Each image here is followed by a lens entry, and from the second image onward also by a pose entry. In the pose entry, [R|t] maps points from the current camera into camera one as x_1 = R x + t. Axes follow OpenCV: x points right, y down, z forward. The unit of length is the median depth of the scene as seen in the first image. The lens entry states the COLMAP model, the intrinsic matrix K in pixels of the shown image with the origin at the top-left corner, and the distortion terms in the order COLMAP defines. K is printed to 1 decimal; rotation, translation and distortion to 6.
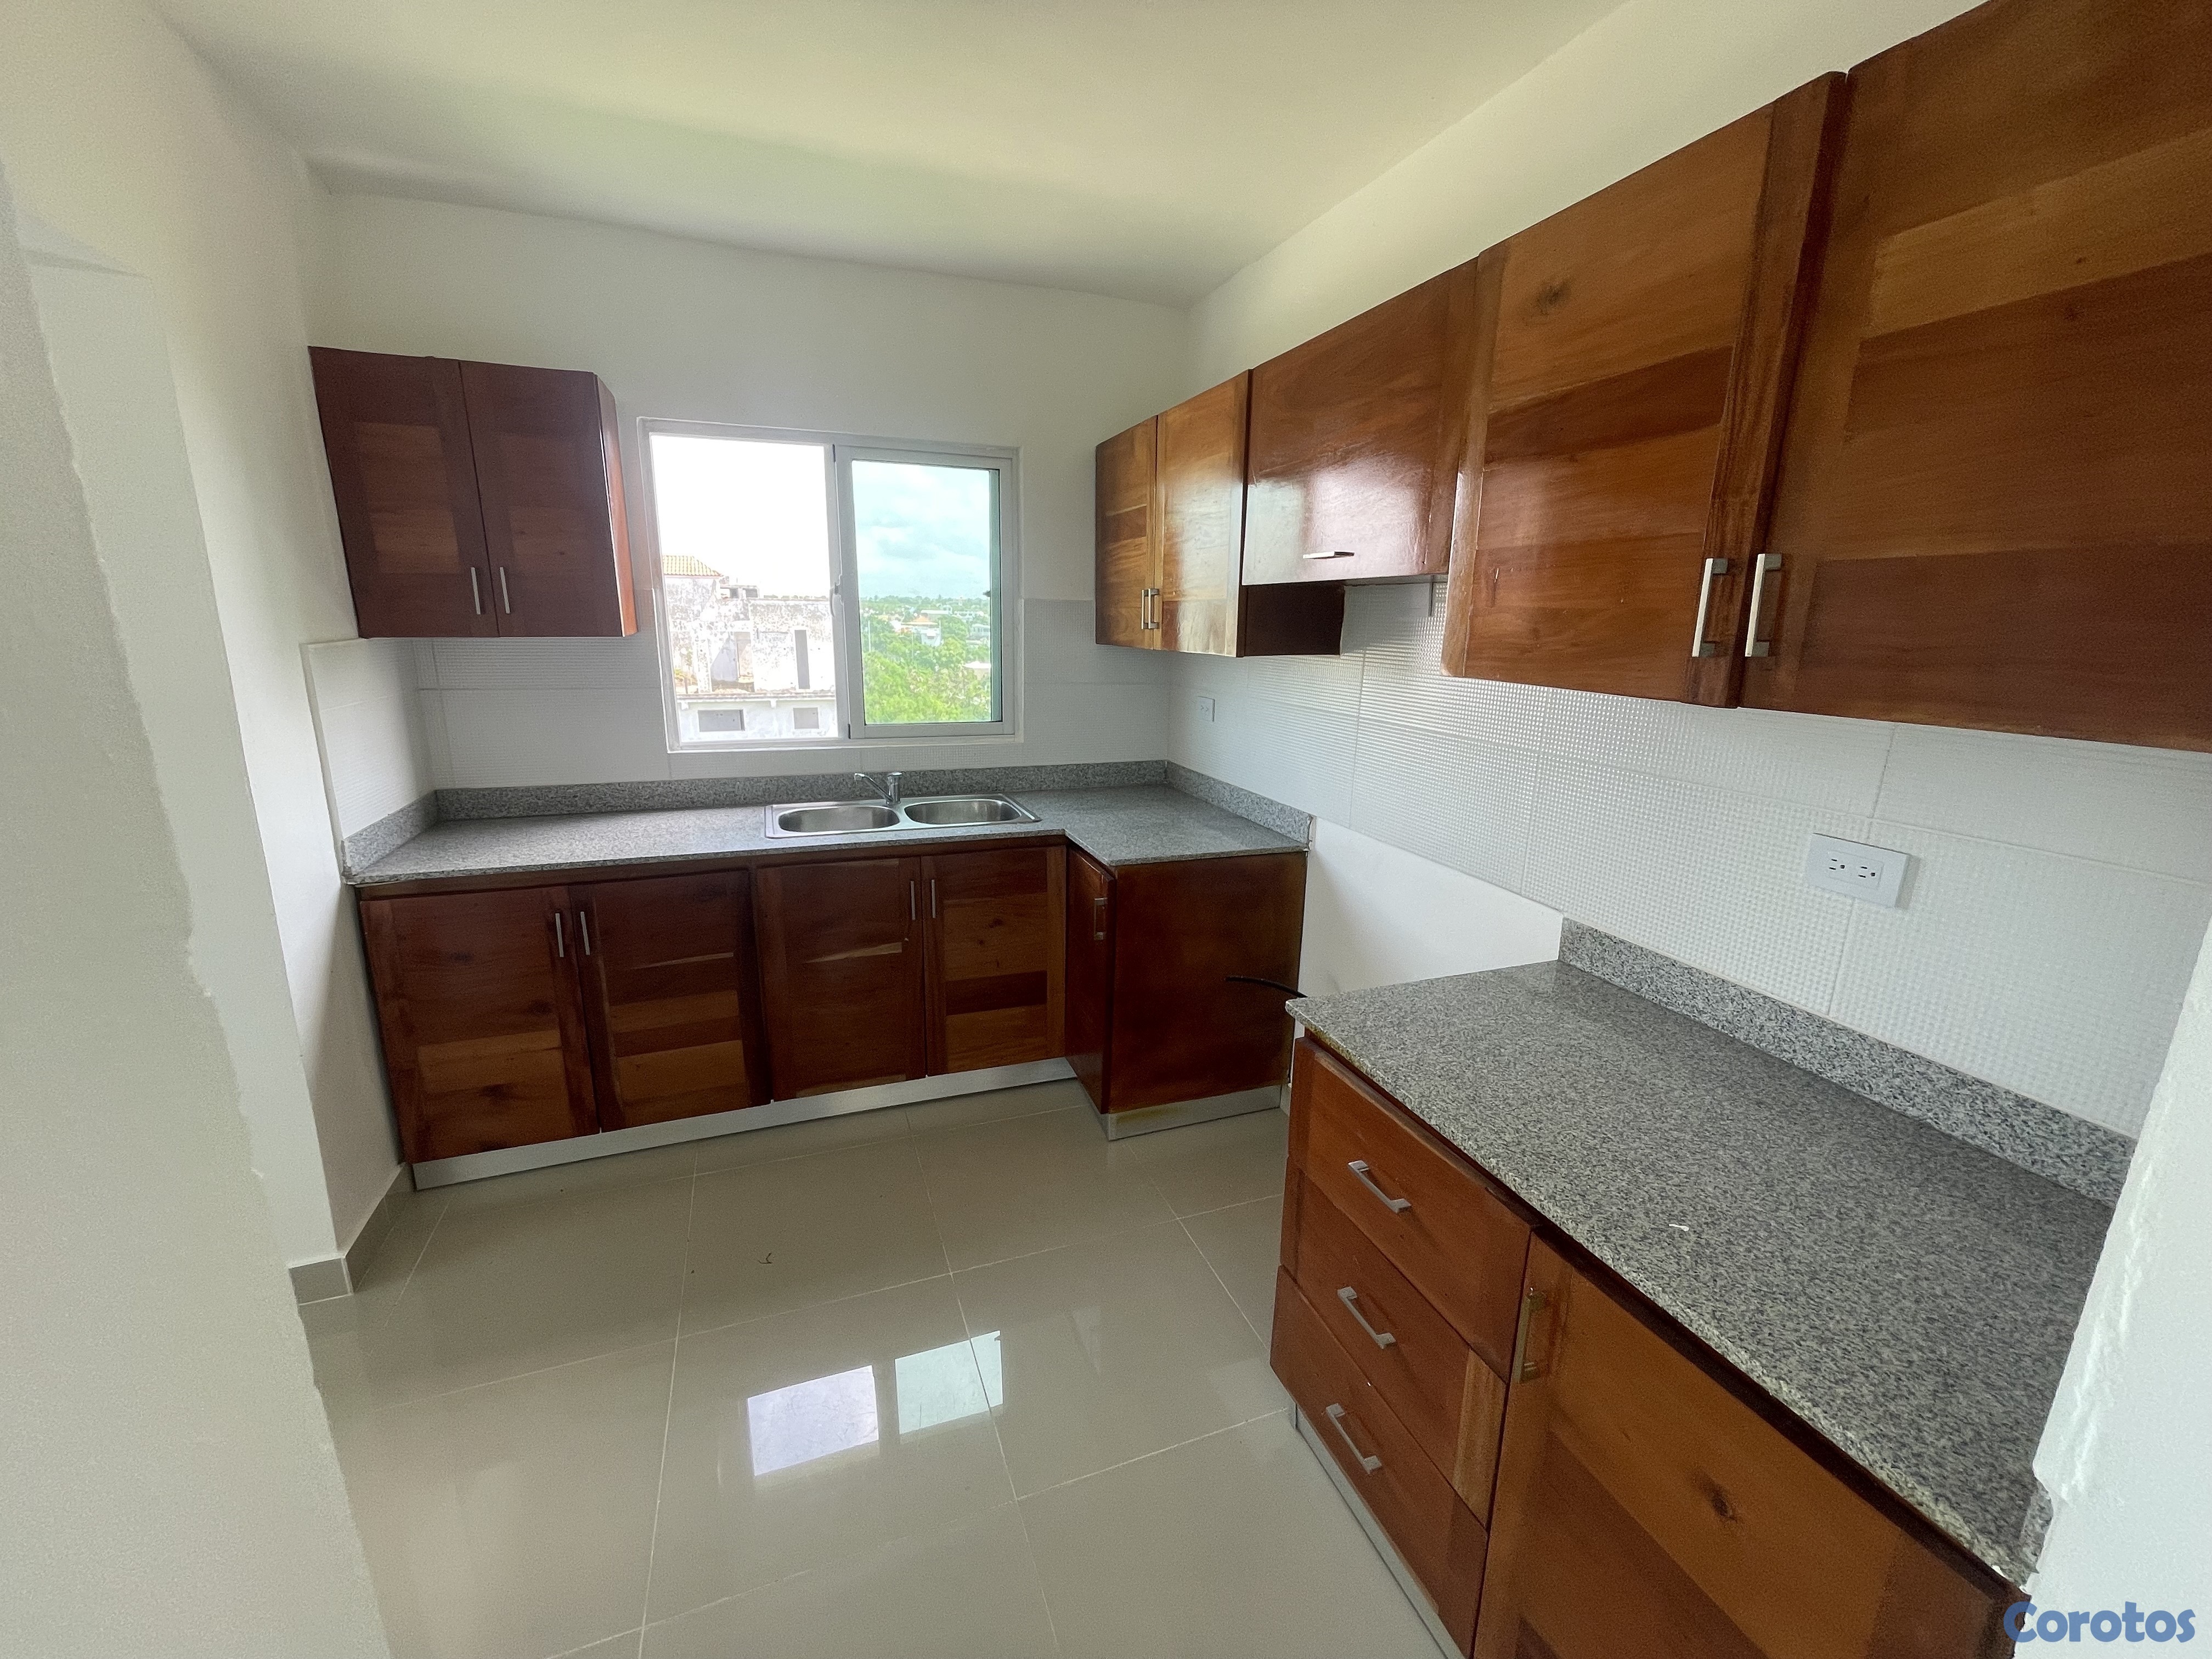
lens RADIAL K [[893.3, 0, 1106.0], [0, 893.3, 829.5], [0, 0, 1]] dist [0.000482, 0.000047]
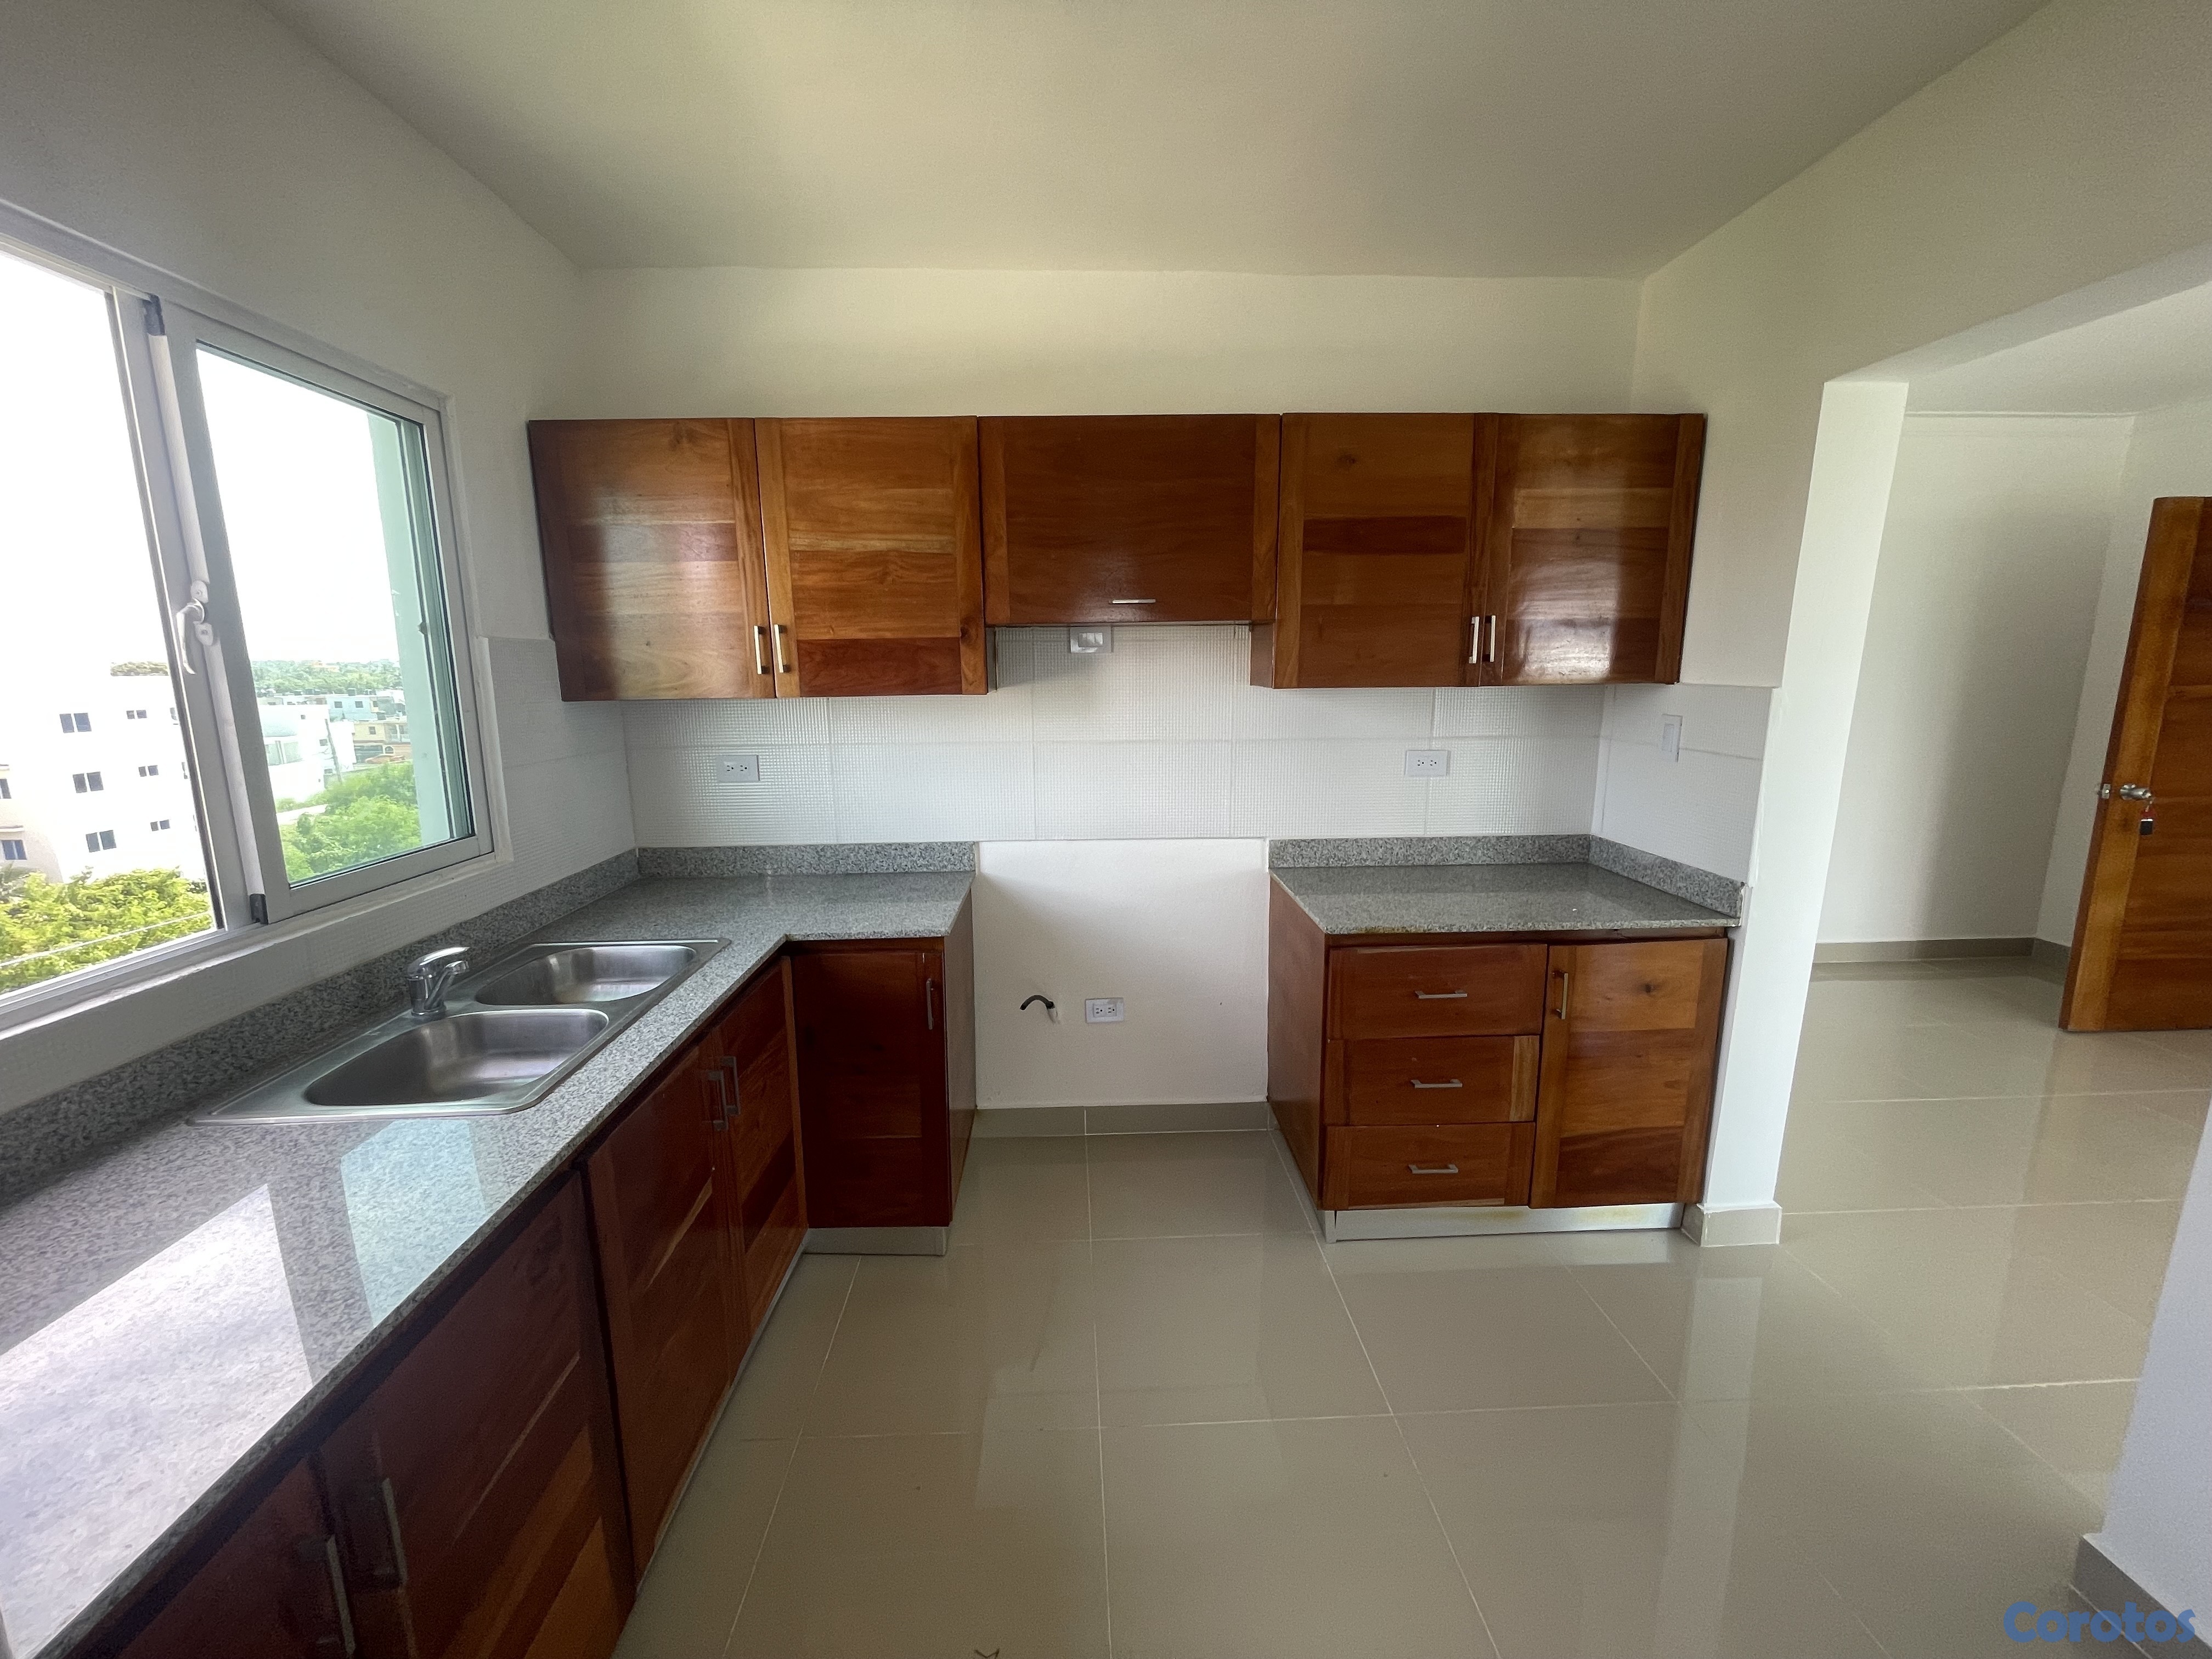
lens RADIAL K [[923.9, 0, 1103.5], [0, 923.9, 823.1], [0, 0, 1]] dist [-0.000820, -0.000082]
pose [[0.306434, -0.188115, 0.933119, -1.226977], [0.239709, 0.963937, 0.115608, -0.212000], [-0.921215, 0.188251, 0.340476, 0.831328]]
